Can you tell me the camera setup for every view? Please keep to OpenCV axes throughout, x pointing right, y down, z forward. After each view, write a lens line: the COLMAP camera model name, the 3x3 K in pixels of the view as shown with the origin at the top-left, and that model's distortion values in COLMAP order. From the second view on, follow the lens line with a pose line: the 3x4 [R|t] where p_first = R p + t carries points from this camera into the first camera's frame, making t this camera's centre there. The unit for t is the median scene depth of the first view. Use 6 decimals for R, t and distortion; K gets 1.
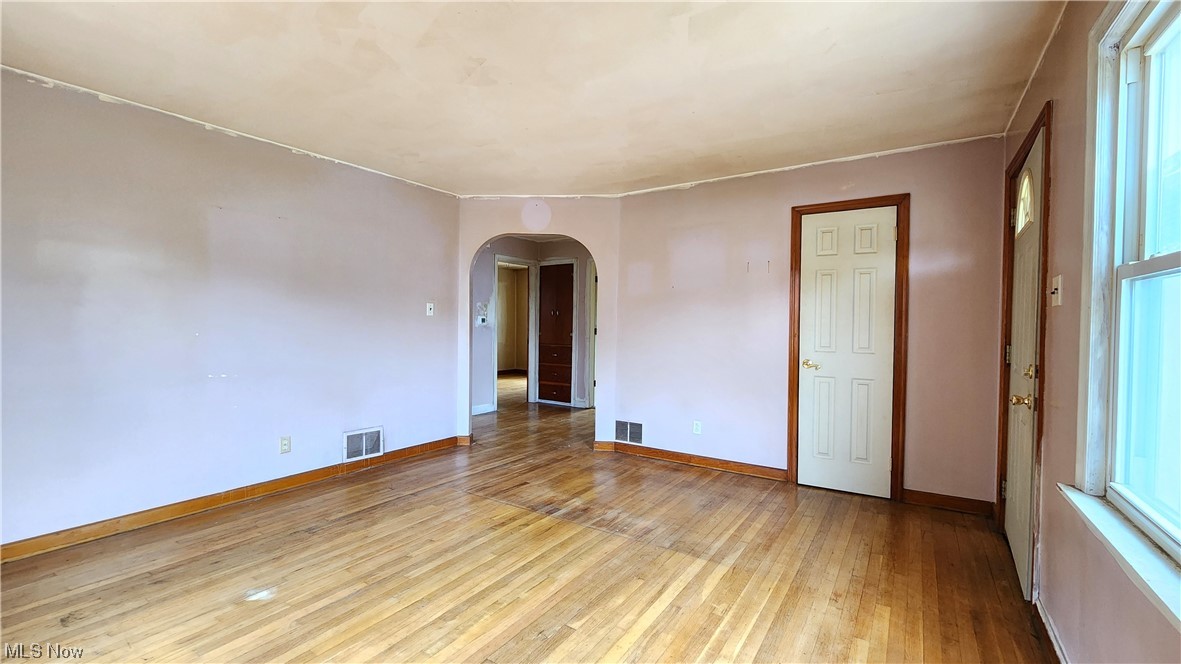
lens RADIAL K [[483.7, 0, 596.7], [0, 483.7, 329.9], [0, 0, 1]] dist [-0.001458, -0.000167]
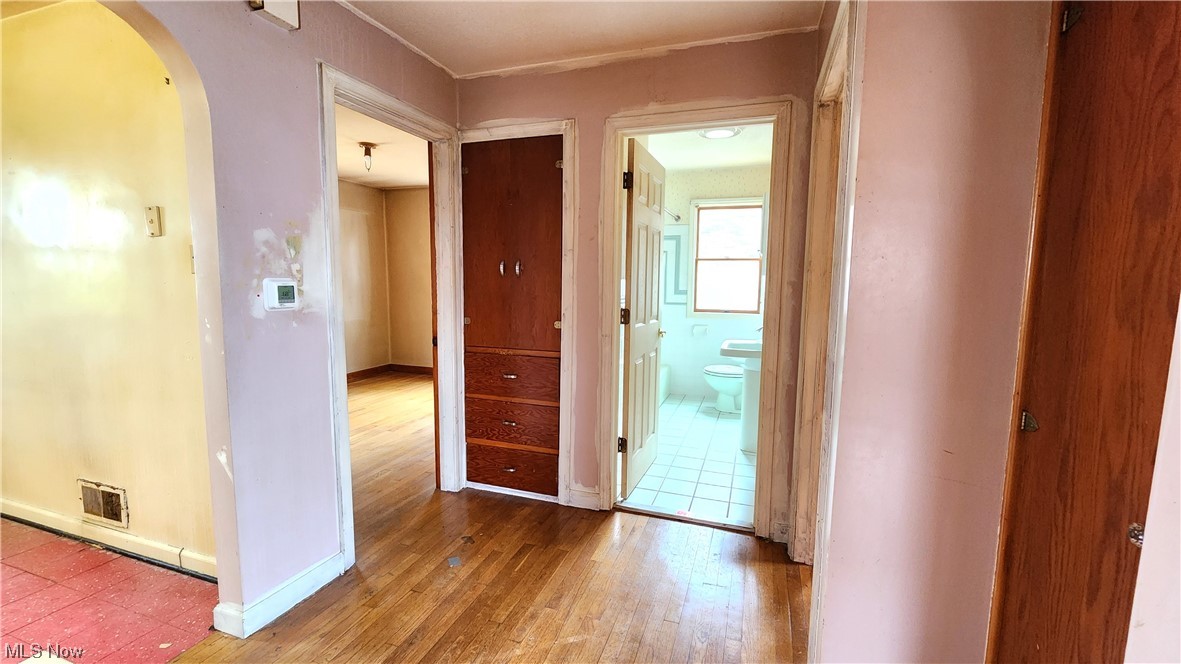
lens RADIAL K [[483.7, 0, 596.7], [0, 483.7, 329.9], [0, 0, 1]] dist [-0.001458, -0.000167]
pose [[0.968124, -0.027978, 0.248906, -0.117815], [0.006774, 0.996303, 0.085642, -0.019455], [-0.250381, -0.081226, 0.964734, 0.616416]]
